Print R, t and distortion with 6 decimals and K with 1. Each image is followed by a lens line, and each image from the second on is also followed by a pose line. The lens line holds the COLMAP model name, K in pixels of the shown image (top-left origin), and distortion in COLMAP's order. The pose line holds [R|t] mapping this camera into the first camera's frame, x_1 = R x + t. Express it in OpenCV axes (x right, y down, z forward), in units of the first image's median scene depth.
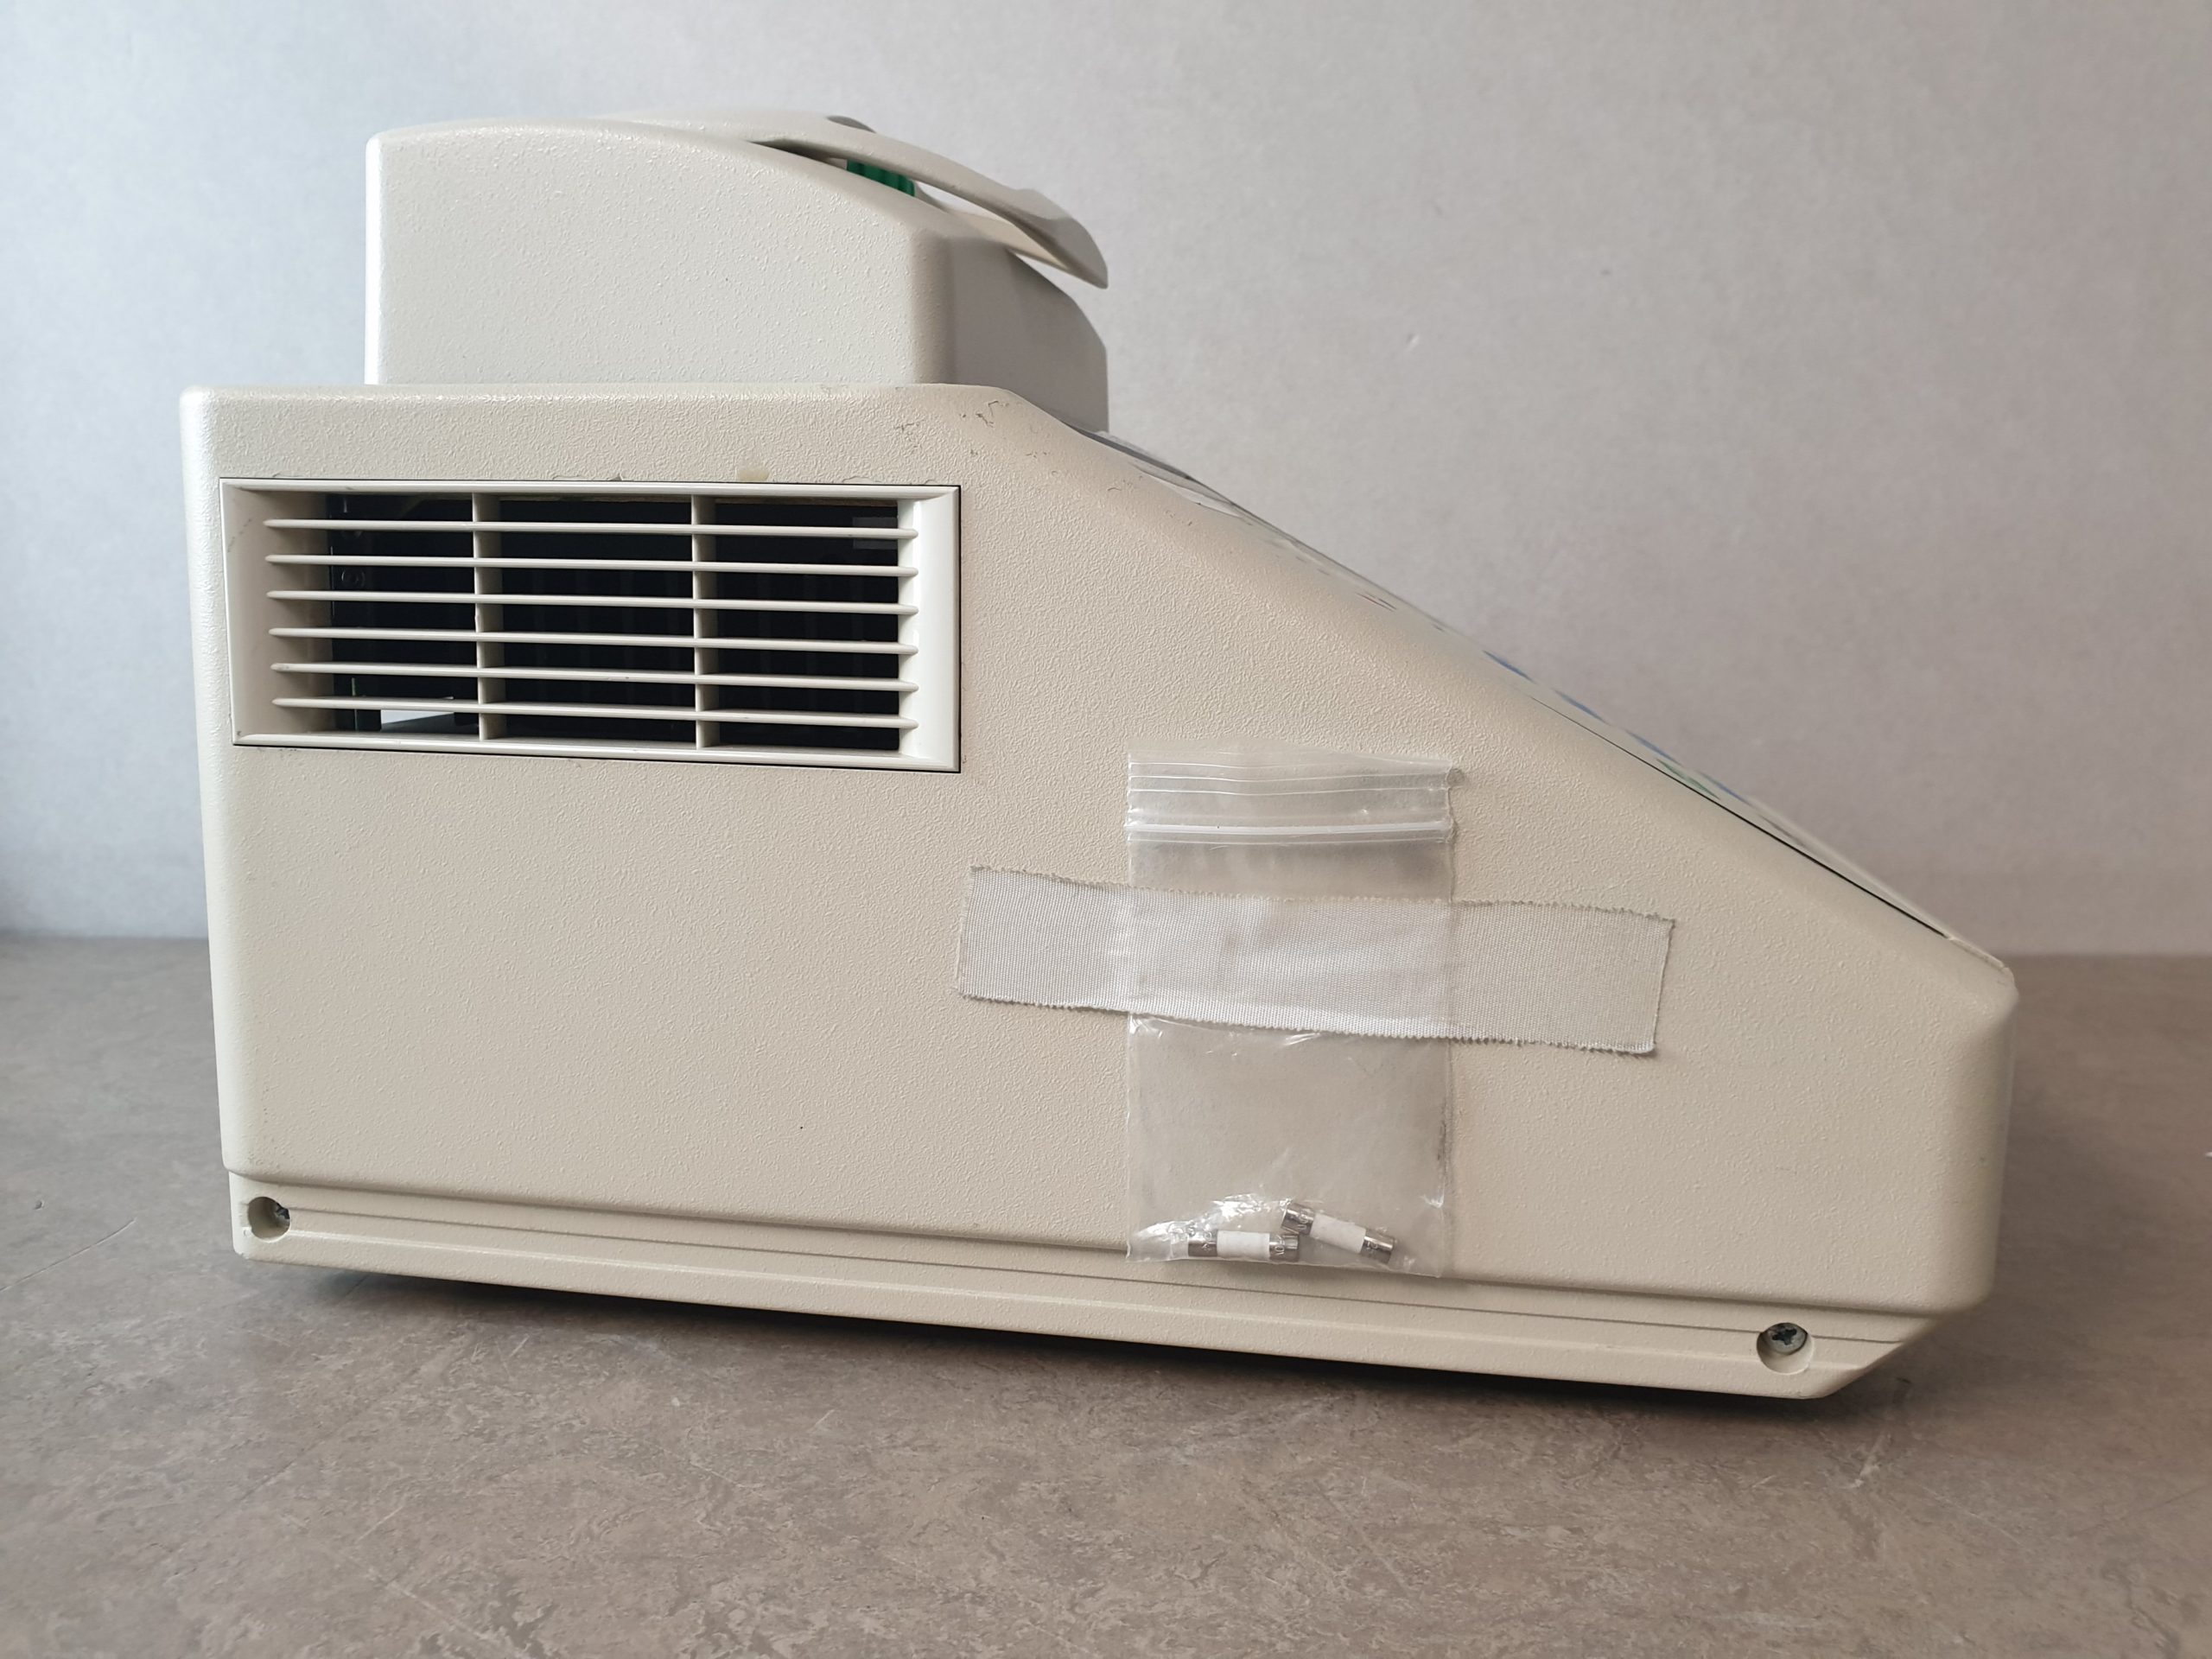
lens RADIAL K [[1858.1, 0, 1123.9], [0, 1858.1, 839.7], [0, 0, 1]] dist [-0.035243, 0.063309]
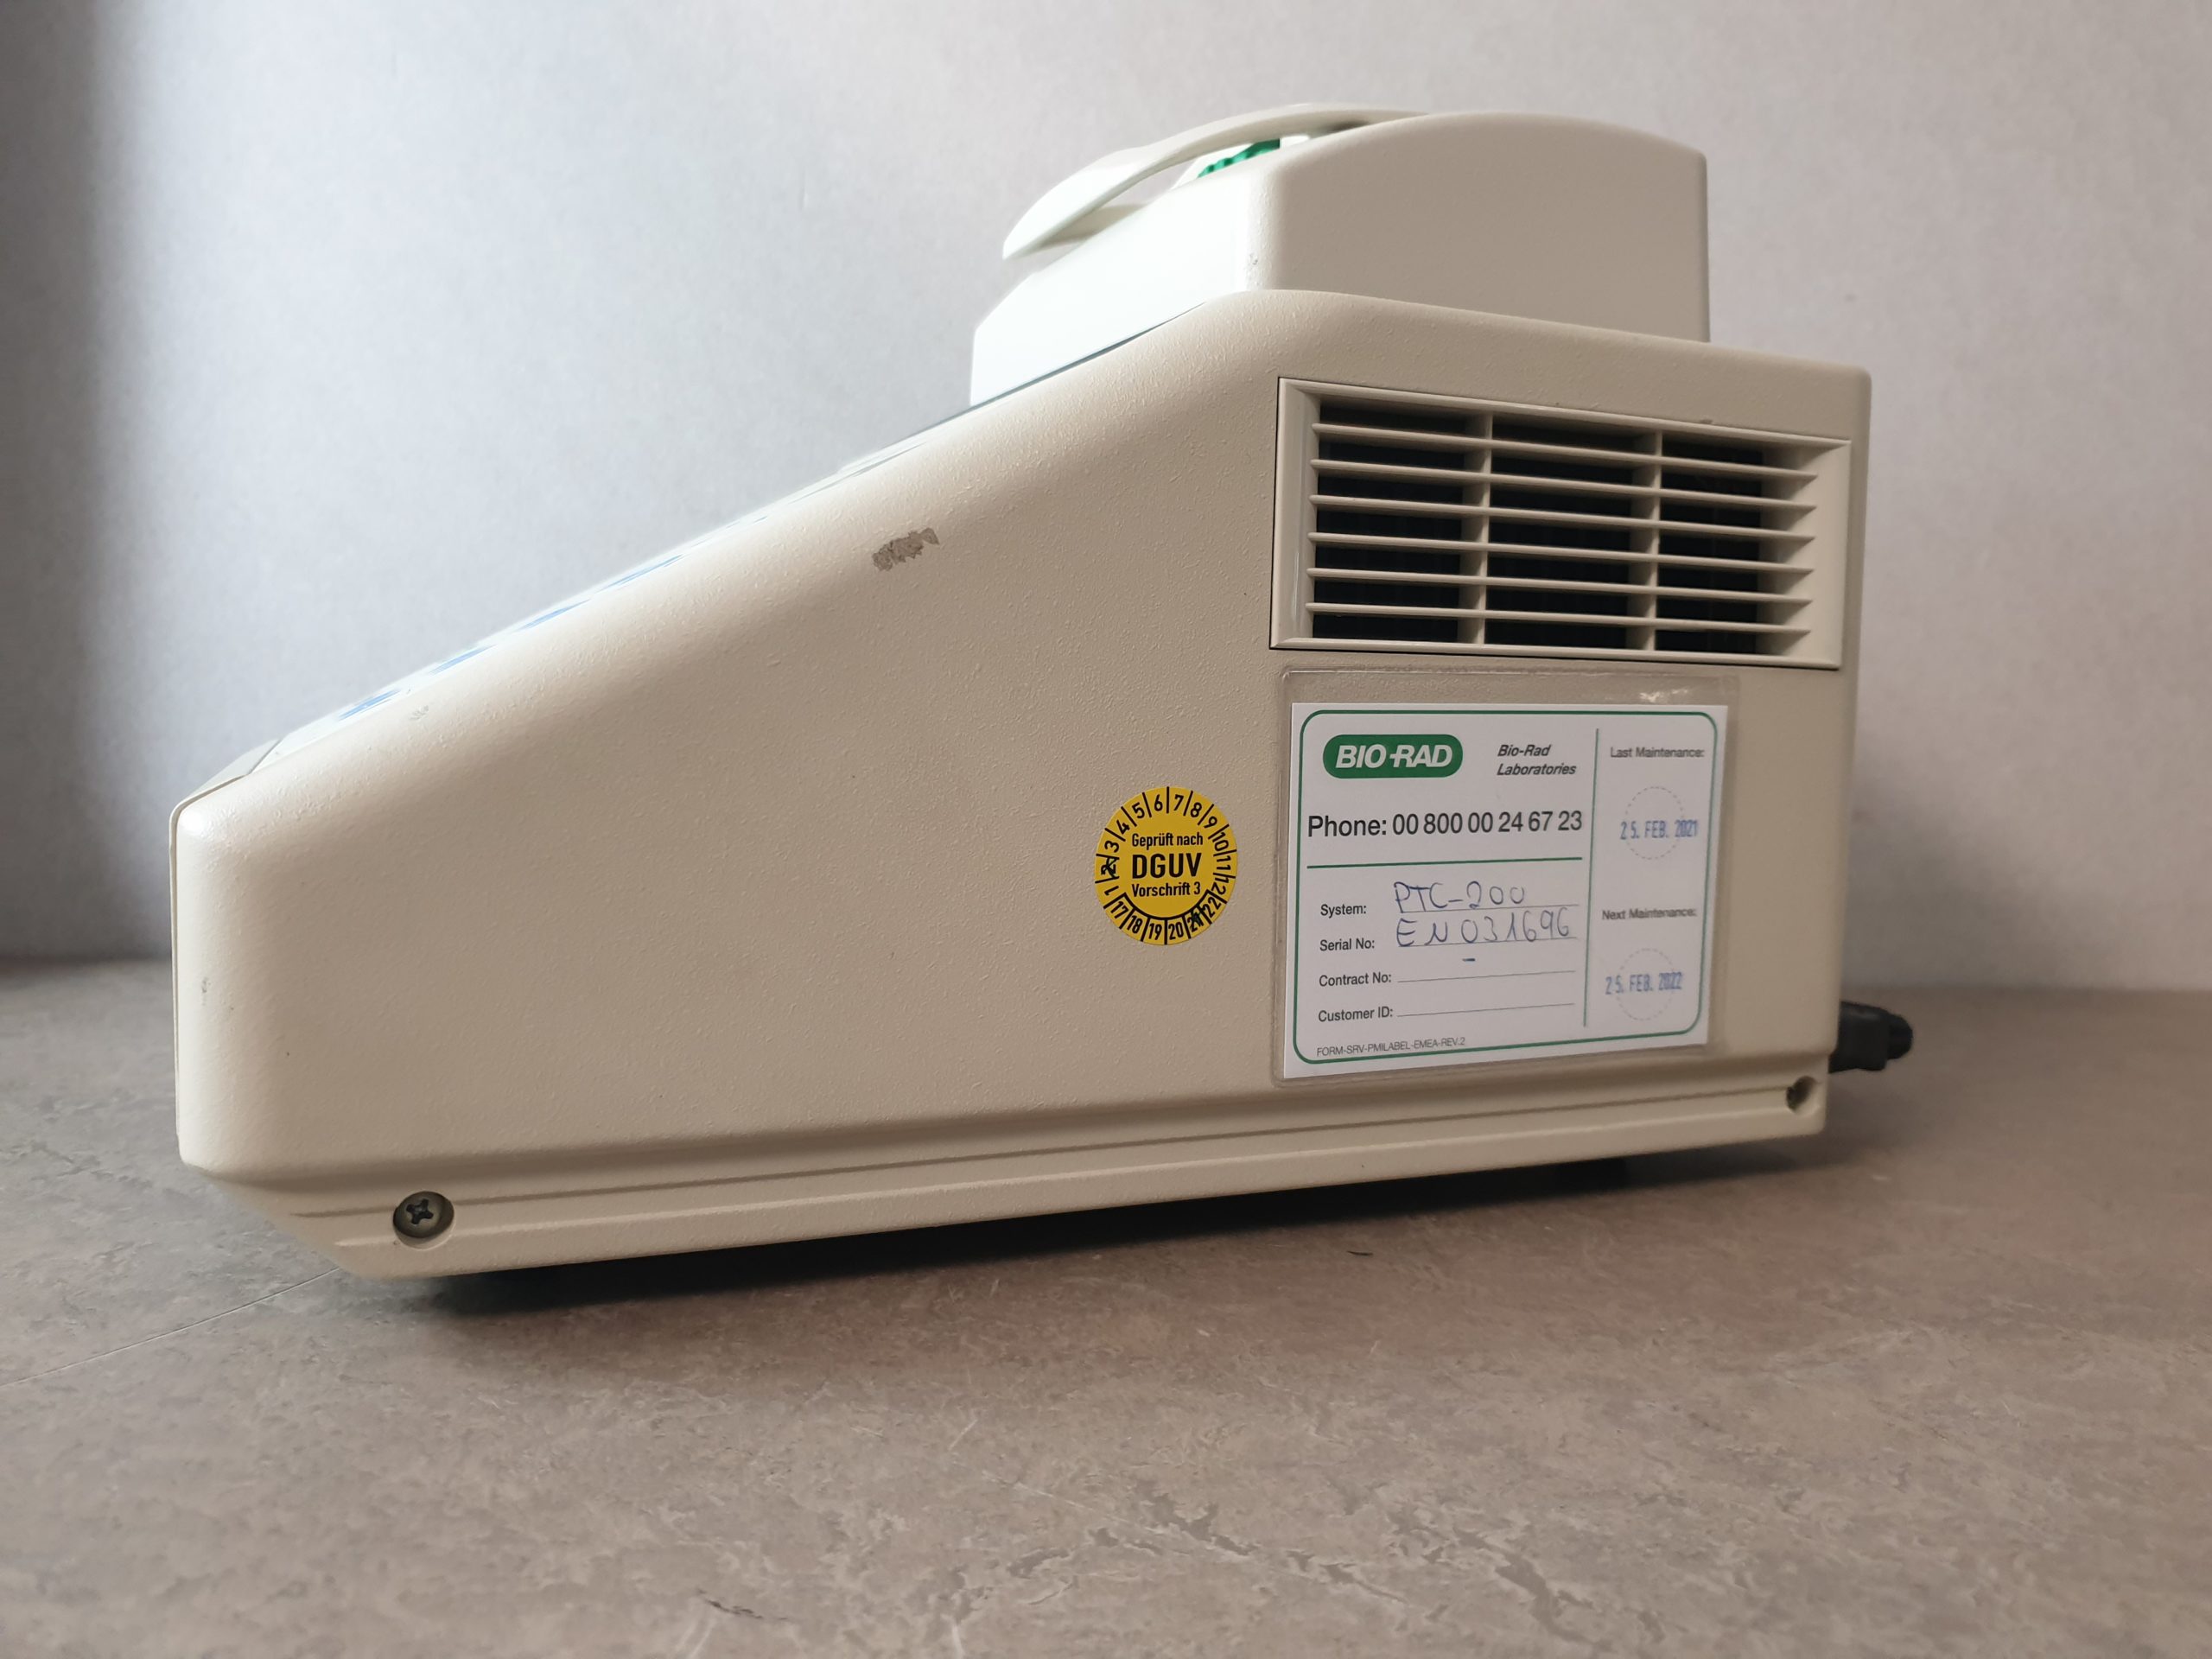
lens RADIAL K [[1858.1, 0, 1094.4], [0, 1858.1, 817.2], [0, 0, 1]] dist [-0.035243, 0.063309]
pose [[0.999989, 0.003235, 0.003309, -0.343792], [-0.002910, 0.995574, -0.093934, 0.156031], [-0.003598, 0.093923, 0.995573, 0.073649]]
